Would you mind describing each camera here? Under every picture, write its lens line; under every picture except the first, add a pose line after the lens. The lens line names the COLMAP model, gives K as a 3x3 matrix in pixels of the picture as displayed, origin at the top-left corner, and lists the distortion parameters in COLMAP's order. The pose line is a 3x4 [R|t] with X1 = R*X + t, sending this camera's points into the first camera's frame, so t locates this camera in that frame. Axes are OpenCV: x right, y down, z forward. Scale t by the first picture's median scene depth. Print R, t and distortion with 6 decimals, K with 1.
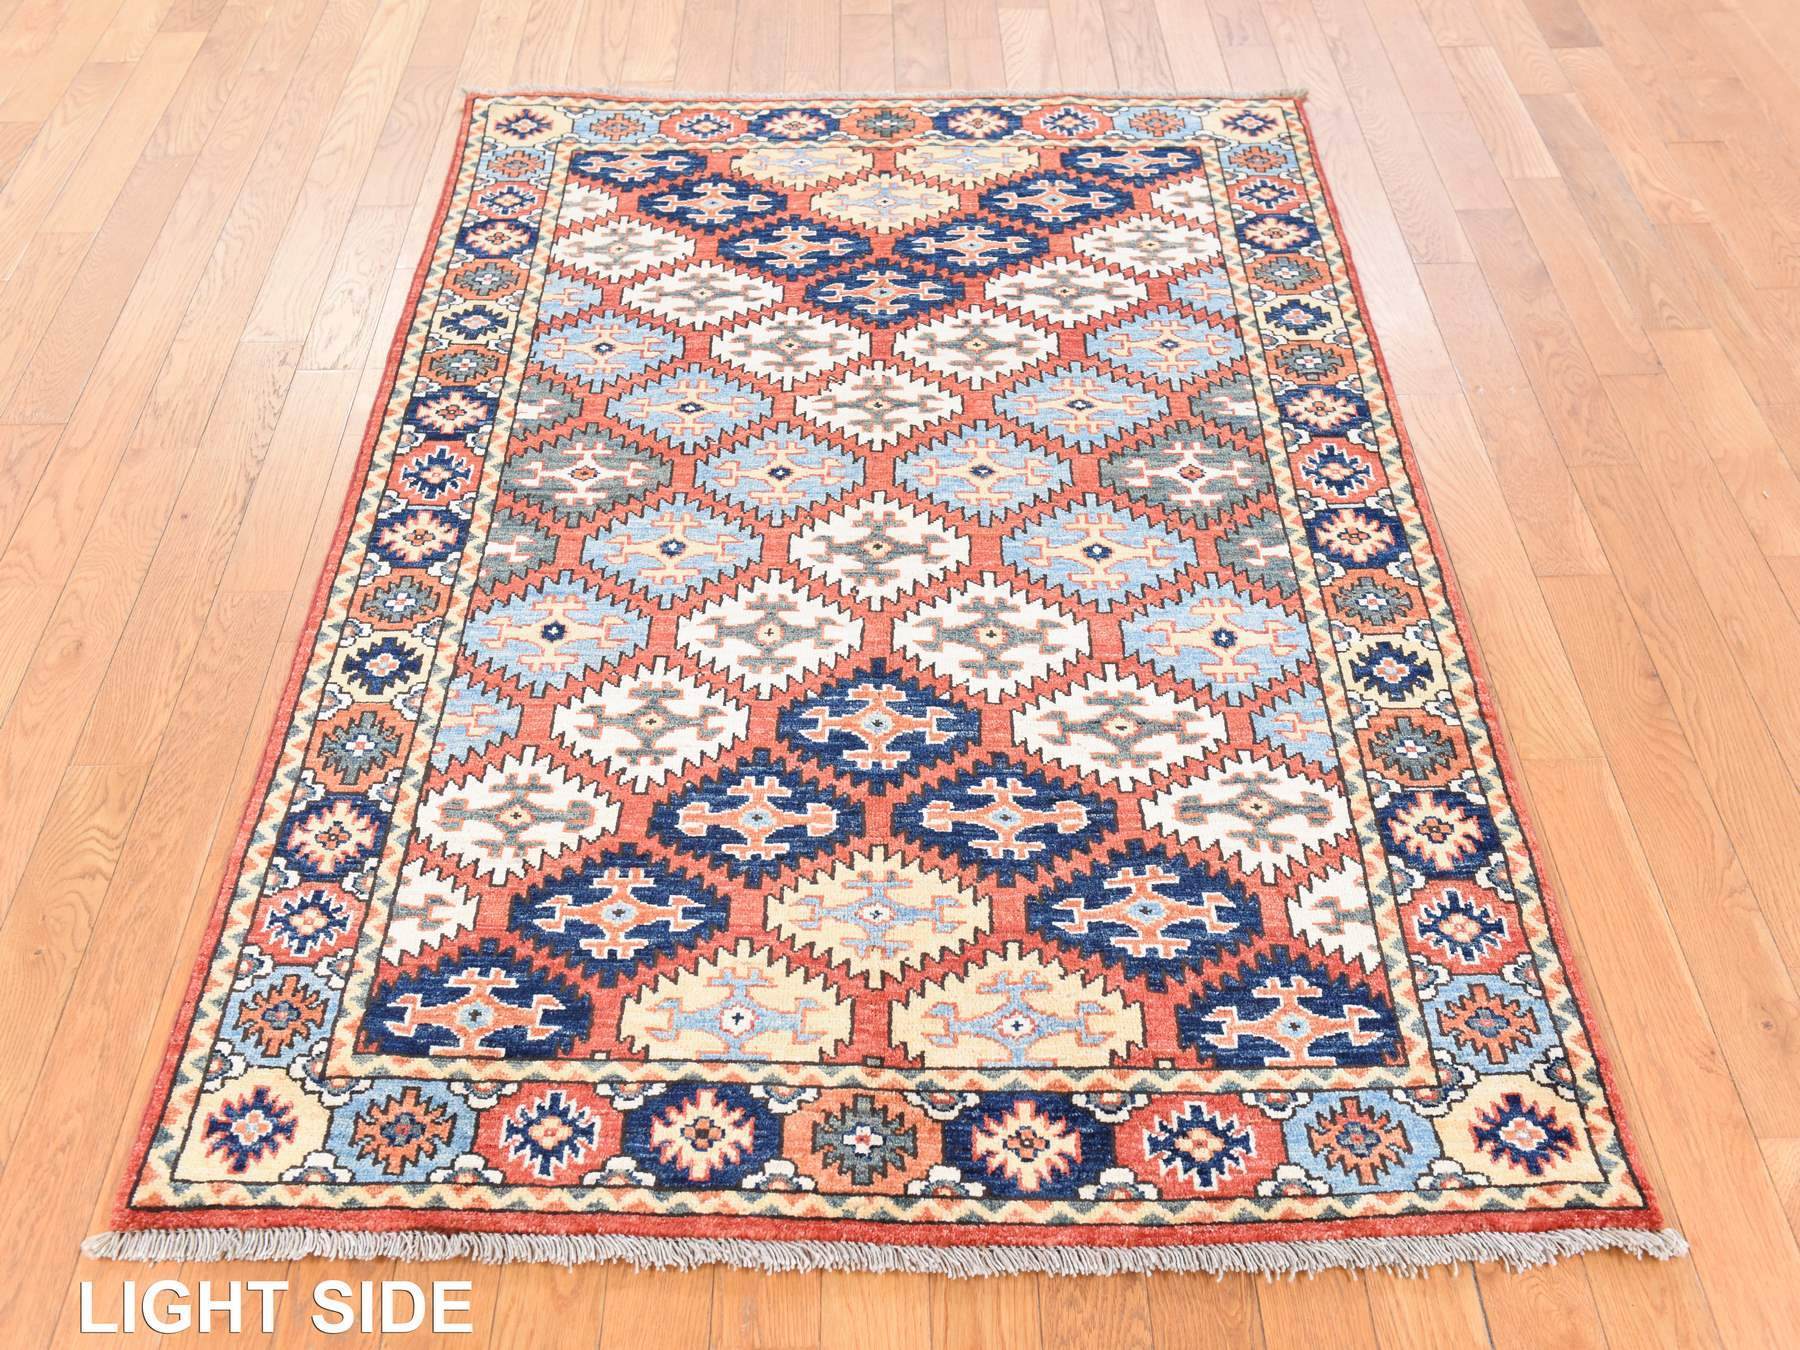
lens RADIAL K [[2116.7, 0, 928.4], [0, 2116.7, 675.7], [0, 0, 1]] dist [0.011711, -0.023337]
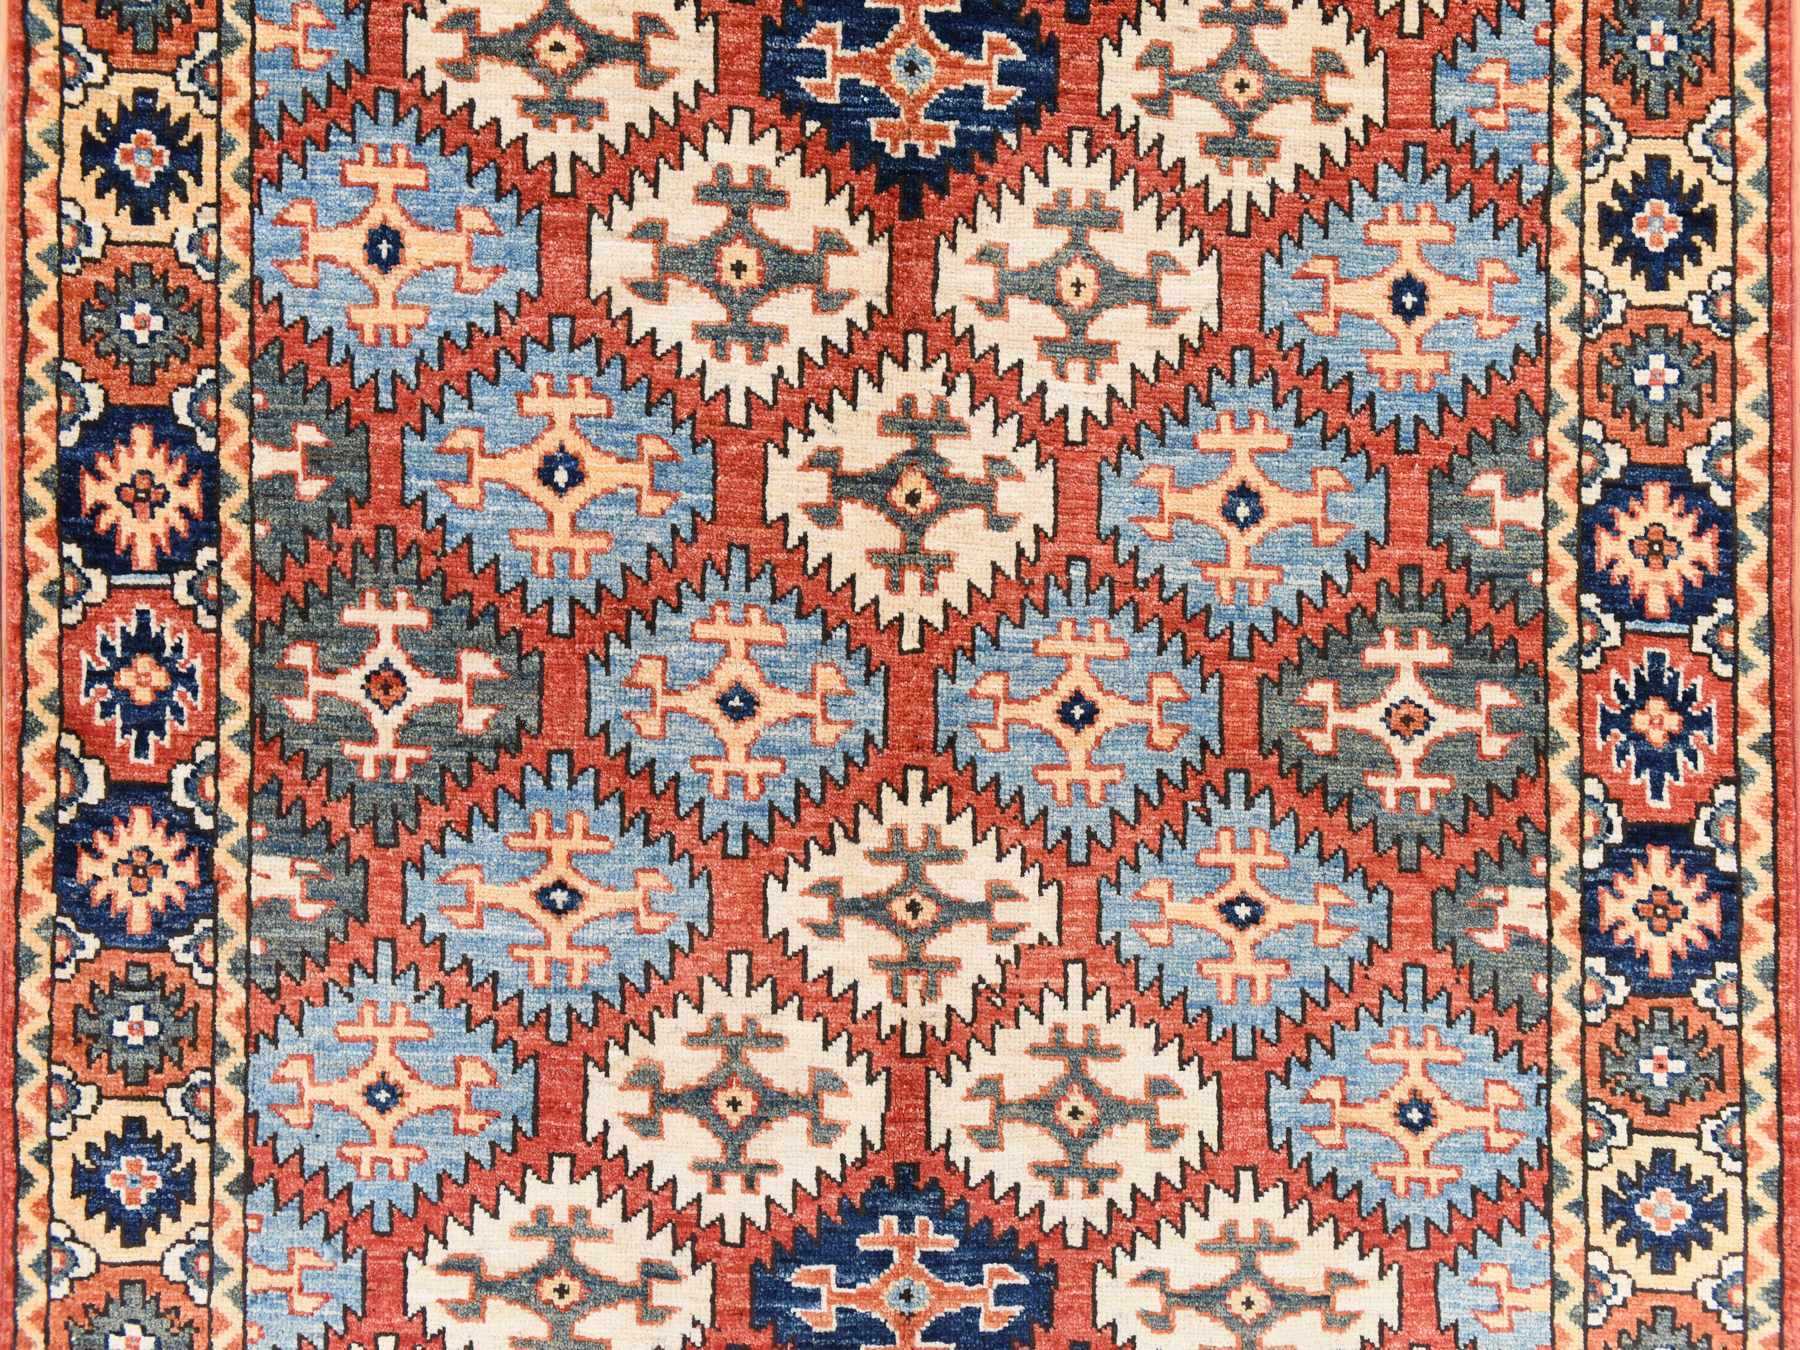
lens RADIAL K [[2116.7, 0, 928.4], [0, 2116.7, 675.7], [0, 0, 1]] dist [0.011711, -0.023337]
pose [[-0.999889, -0.014675, 0.002652, -0.030536], [0.011568, -0.651098, 0.758905, -0.560492], [-0.009410, 0.758852, 0.651196, 0.627591]]
